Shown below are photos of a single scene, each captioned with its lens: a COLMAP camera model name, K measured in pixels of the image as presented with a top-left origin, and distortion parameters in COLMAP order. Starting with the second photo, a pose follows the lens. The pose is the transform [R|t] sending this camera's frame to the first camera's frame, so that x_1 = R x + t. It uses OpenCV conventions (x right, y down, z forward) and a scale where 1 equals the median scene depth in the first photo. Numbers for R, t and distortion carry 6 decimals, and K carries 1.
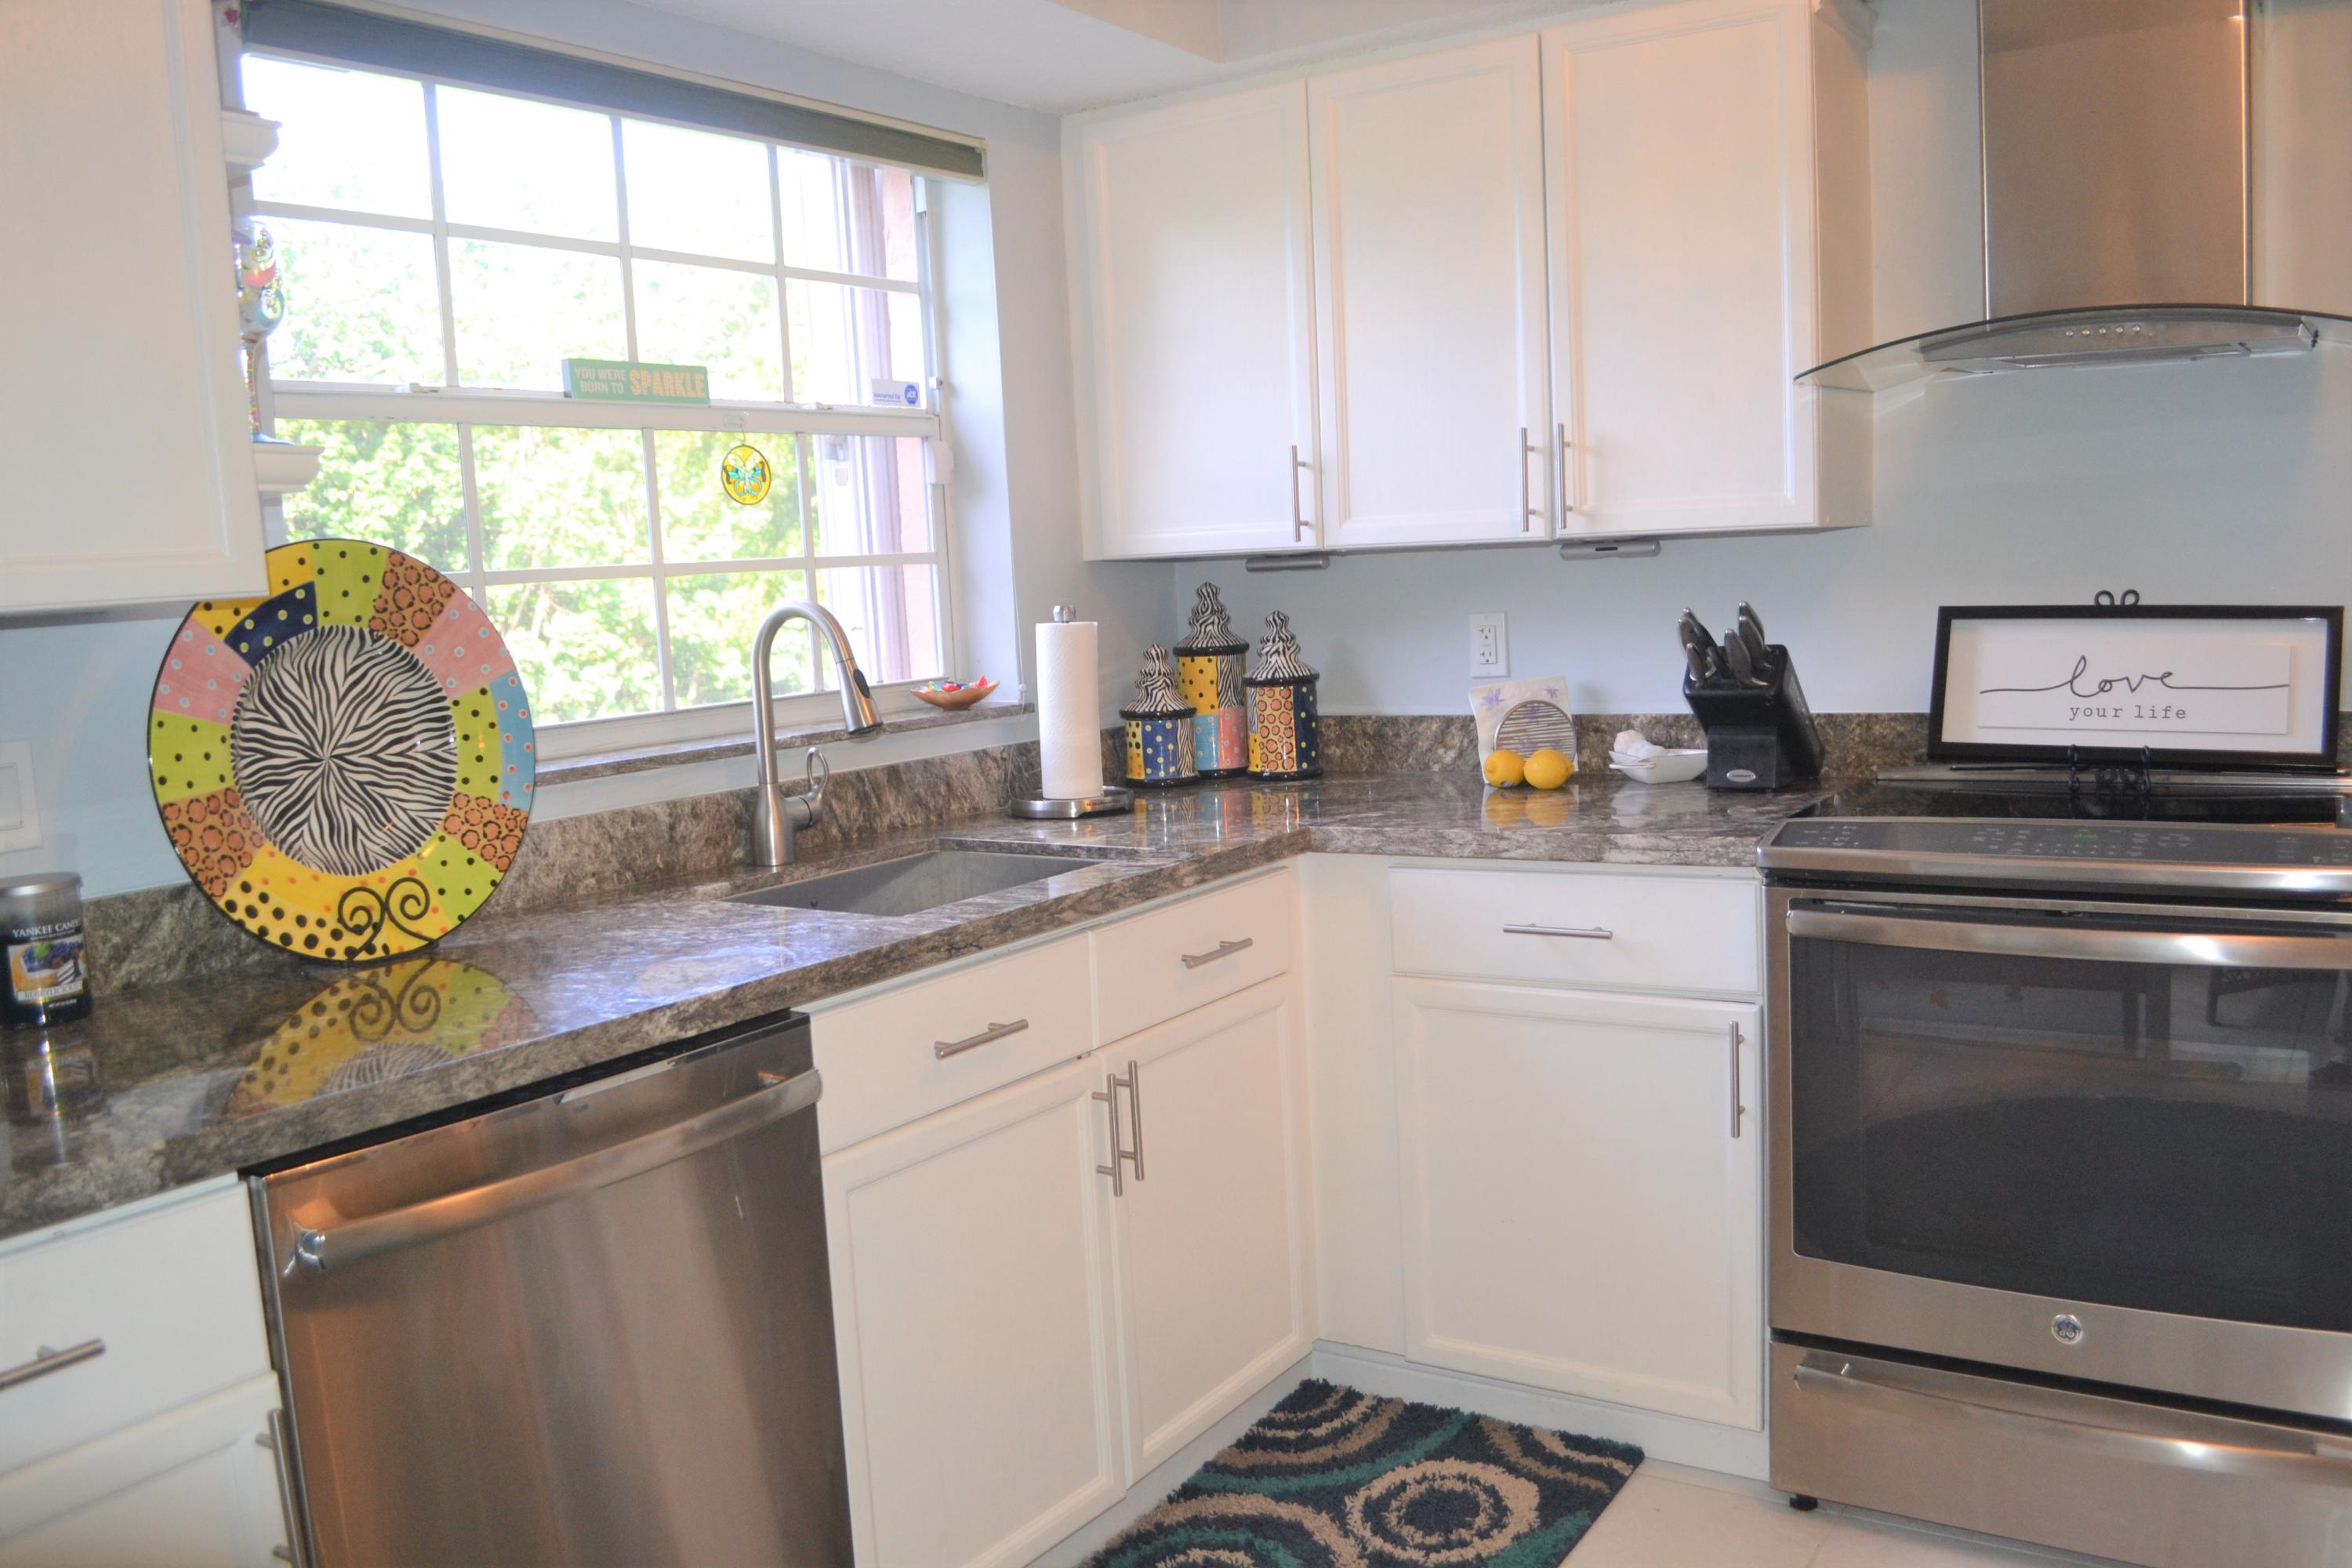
lens RADIAL K [[1894.9, 0, 1186.6], [0, 1894.9, 794.4], [0, 0, 1]] dist [-0.081966, 0.010117]
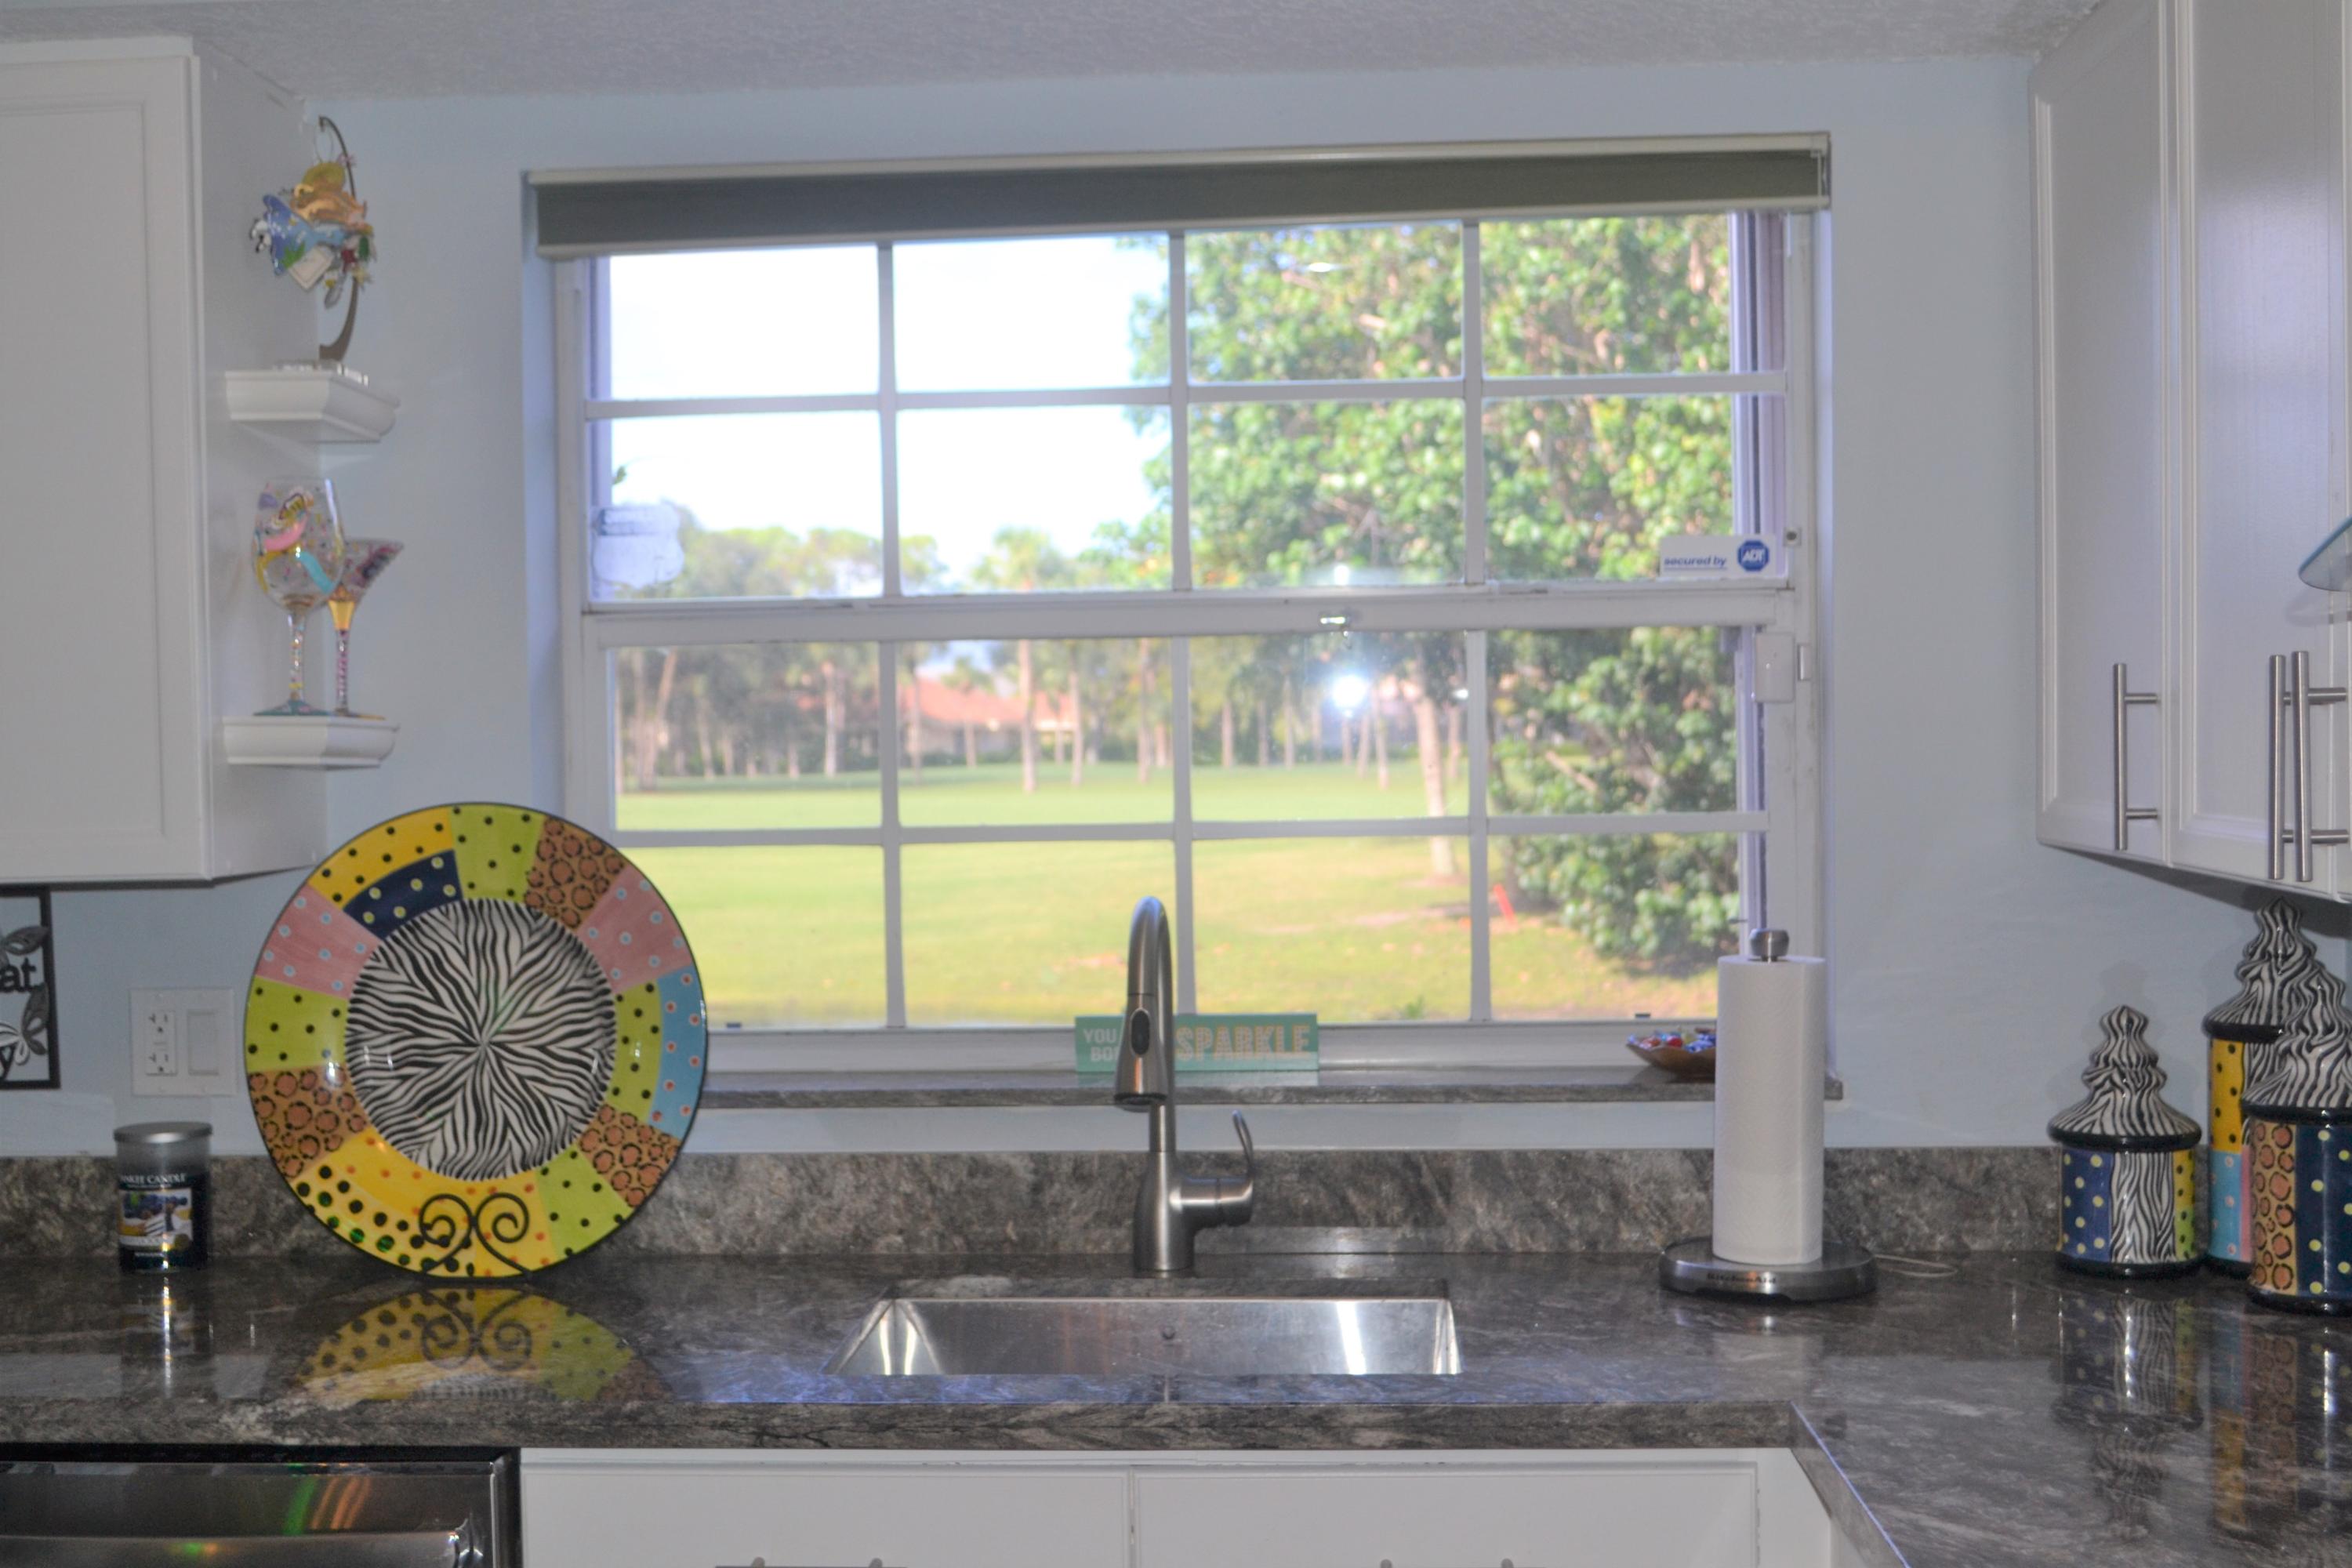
lens RADIAL K [[2874.9, 0, 1191.1], [0, 2874.9, 797.1], [0, 0, 1]] dist [-0.036314, 0.000000]
pose [[0.501370, 0.064122, -0.862853, 0.553075], [-0.113015, 0.993560, 0.008166, -0.116307], [0.857820, 0.093421, 0.505388, 0.363798]]
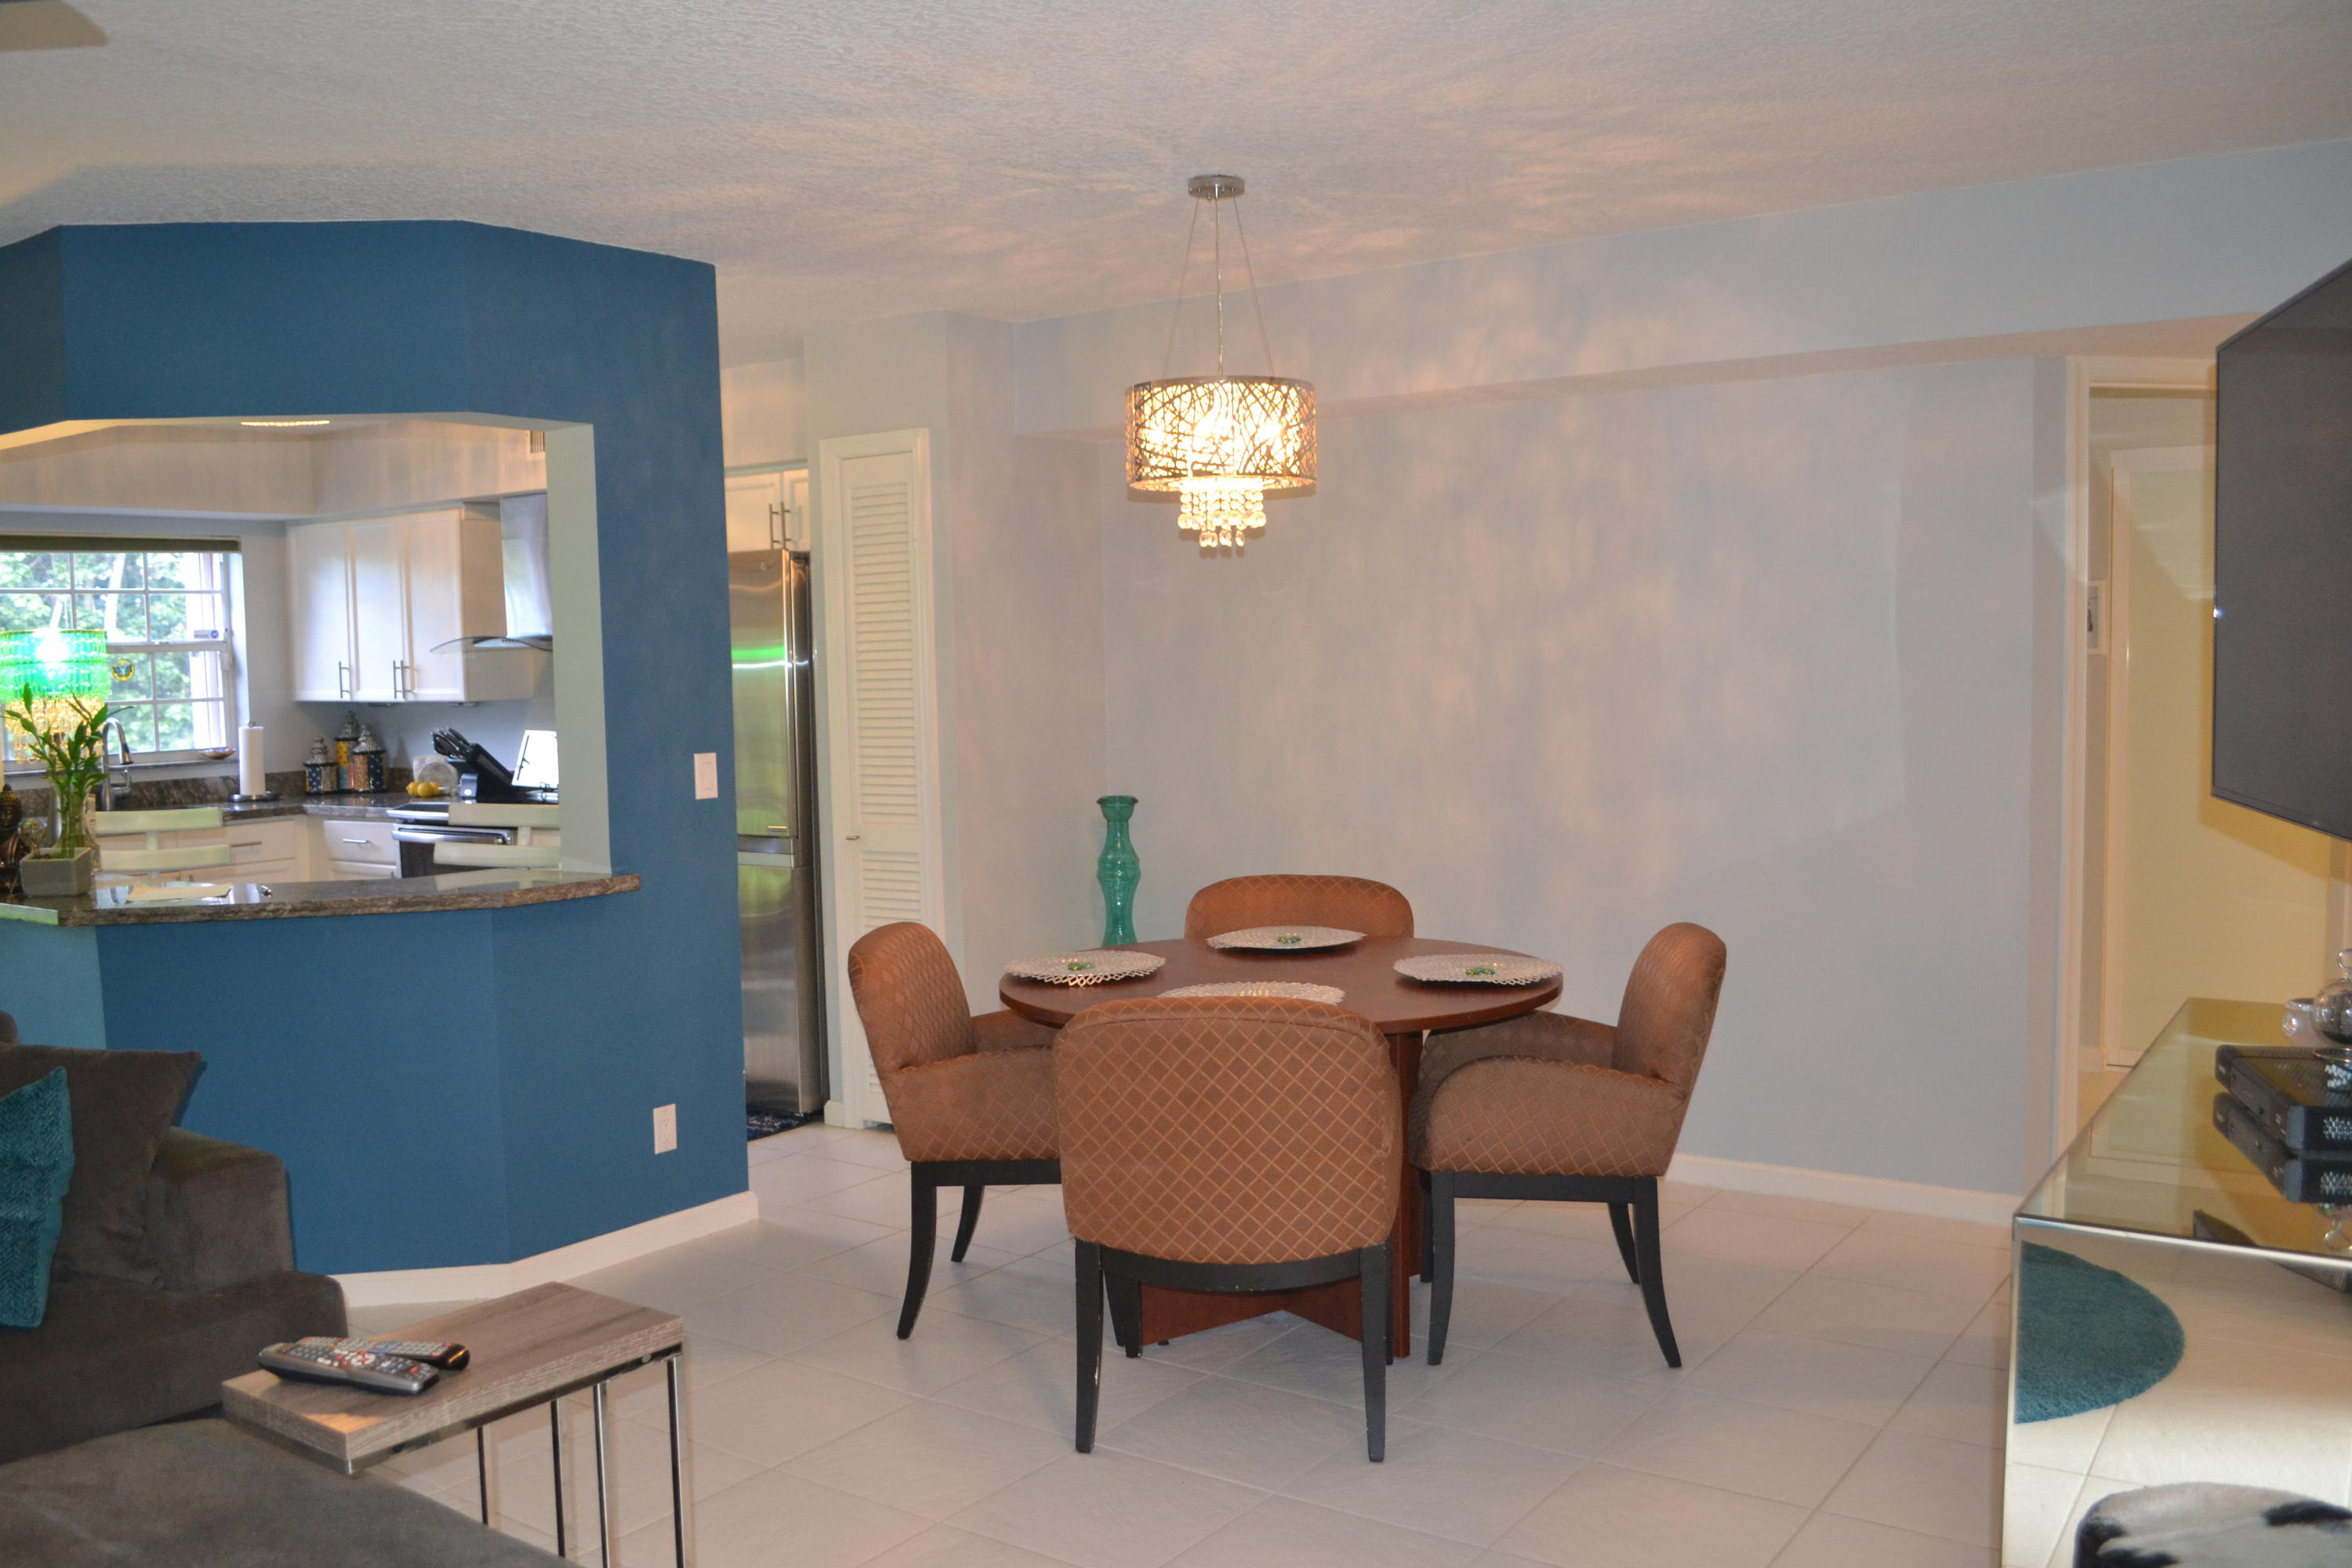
lens RADIAL K [[1914.6, 0, 1156.4], [0, 1914.6, 794.5], [0, 0, 1]] dist [-0.068657, -0.004350]
pose [[0.998968, 0.031425, -0.032790, 1.155483], [-0.032732, 0.998660, -0.040085, 0.058408], [0.031487, 0.041117, 0.998658, -1.404727]]
